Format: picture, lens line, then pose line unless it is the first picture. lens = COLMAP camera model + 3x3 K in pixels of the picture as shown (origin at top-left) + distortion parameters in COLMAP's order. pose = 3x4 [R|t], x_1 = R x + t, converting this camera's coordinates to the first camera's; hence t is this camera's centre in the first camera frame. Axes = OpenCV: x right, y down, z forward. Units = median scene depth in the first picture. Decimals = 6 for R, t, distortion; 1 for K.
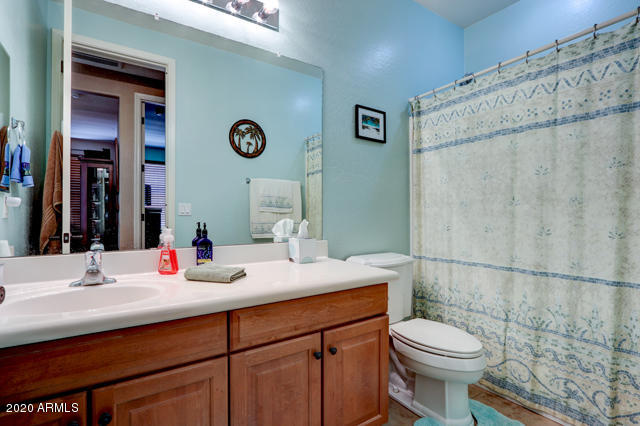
lens RADIAL K [[302.2, 0, 319.7], [0, 302.2, 213.1], [0, 0, 1]] dist [-0.017977, 0.002272]
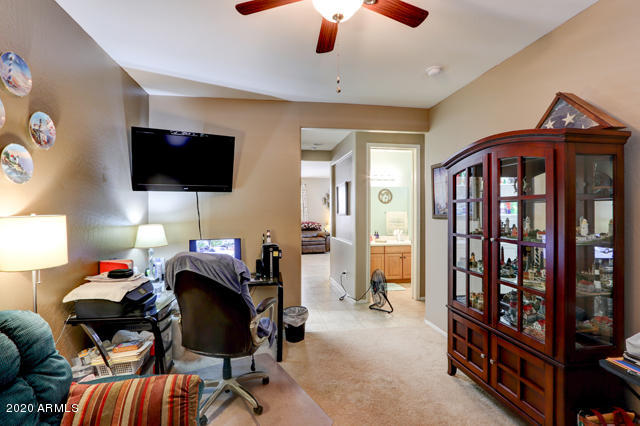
lens RADIAL K [[302.2, 0, 318.9], [0, 302.2, 213.1], [0, 0, 1]] dist [-0.017977, 0.002272]
pose [[0.910655, 0.002199, -0.413162, 0.522966], [-0.001431, 0.999997, 0.002167, -0.178601], [0.413165, -0.001382, 0.910655, -2.654609]]
